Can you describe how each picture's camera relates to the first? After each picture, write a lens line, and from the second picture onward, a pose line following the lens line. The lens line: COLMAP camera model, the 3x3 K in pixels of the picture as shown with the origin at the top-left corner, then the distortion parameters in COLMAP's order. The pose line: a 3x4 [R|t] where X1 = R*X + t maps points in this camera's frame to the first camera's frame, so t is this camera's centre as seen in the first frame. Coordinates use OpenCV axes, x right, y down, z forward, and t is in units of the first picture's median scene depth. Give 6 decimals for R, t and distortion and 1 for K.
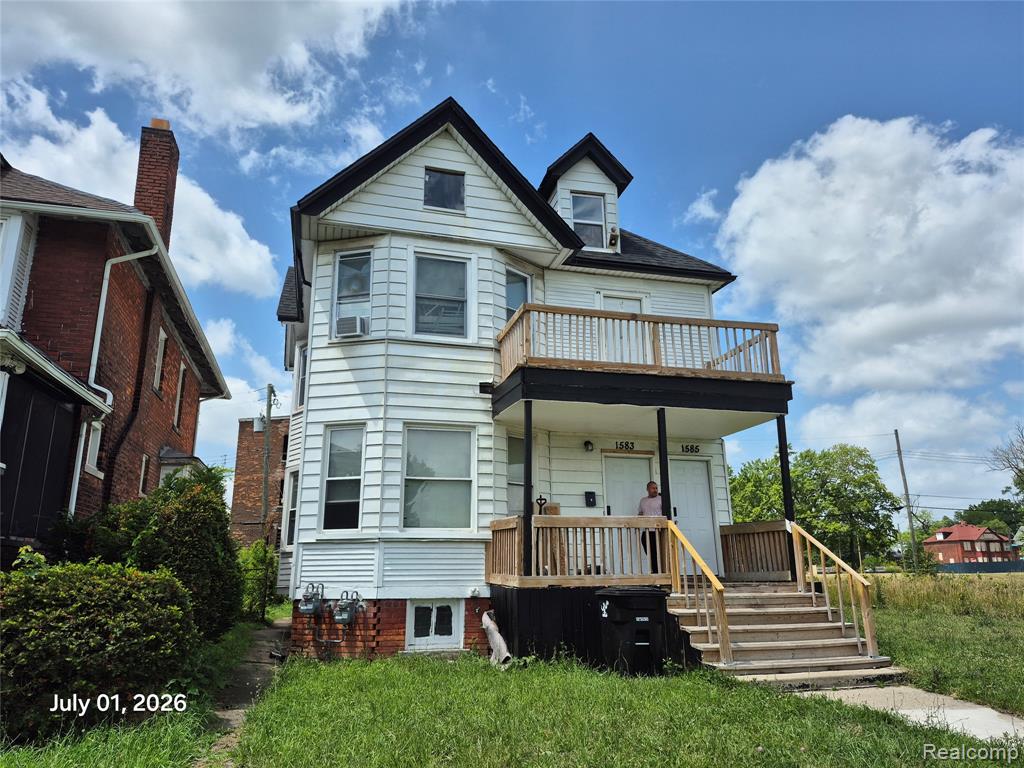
lens RADIAL K [[705.1, 0, 511.7], [0, 705.1, 382.0], [0, 0, 1]] dist [0.032906, -0.001204]
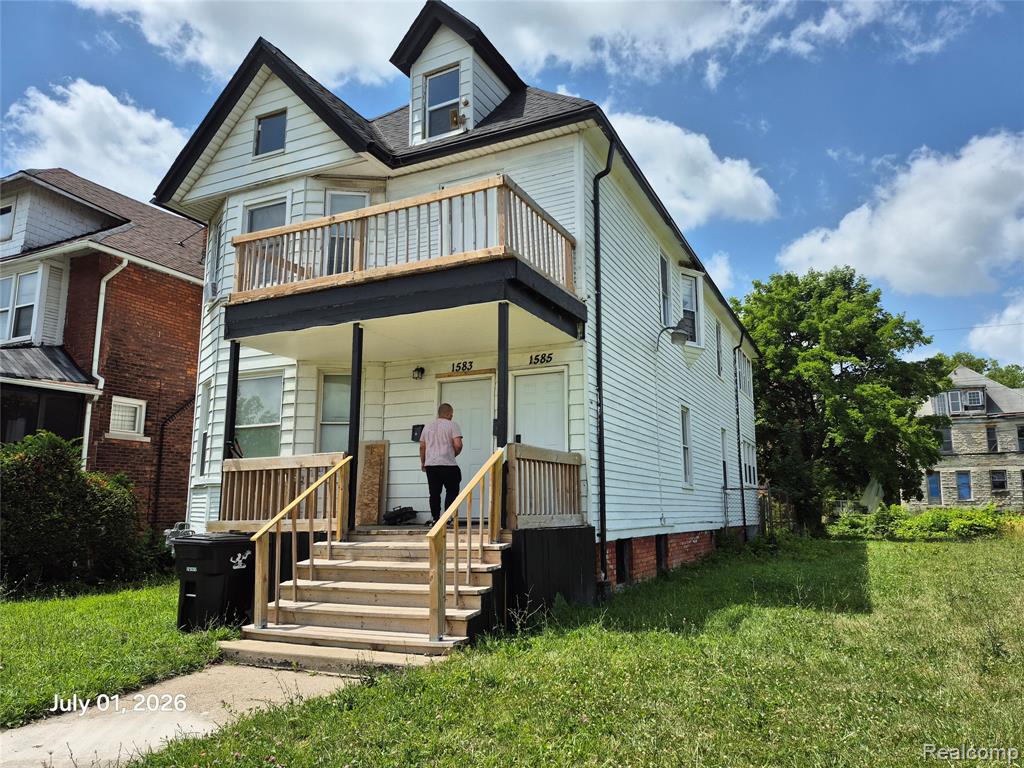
lens RADIAL K [[718.4, 0, 509.2], [0, 718.4, 385.5], [0, 0, 1]] dist [-0.003509, -0.008868]
pose [[0.754161, -0.106758, -0.647954, 0.766830], [0.167941, 0.985240, 0.033139, 0.096436], [0.634852, -0.133811, 0.760958, 0.405943]]
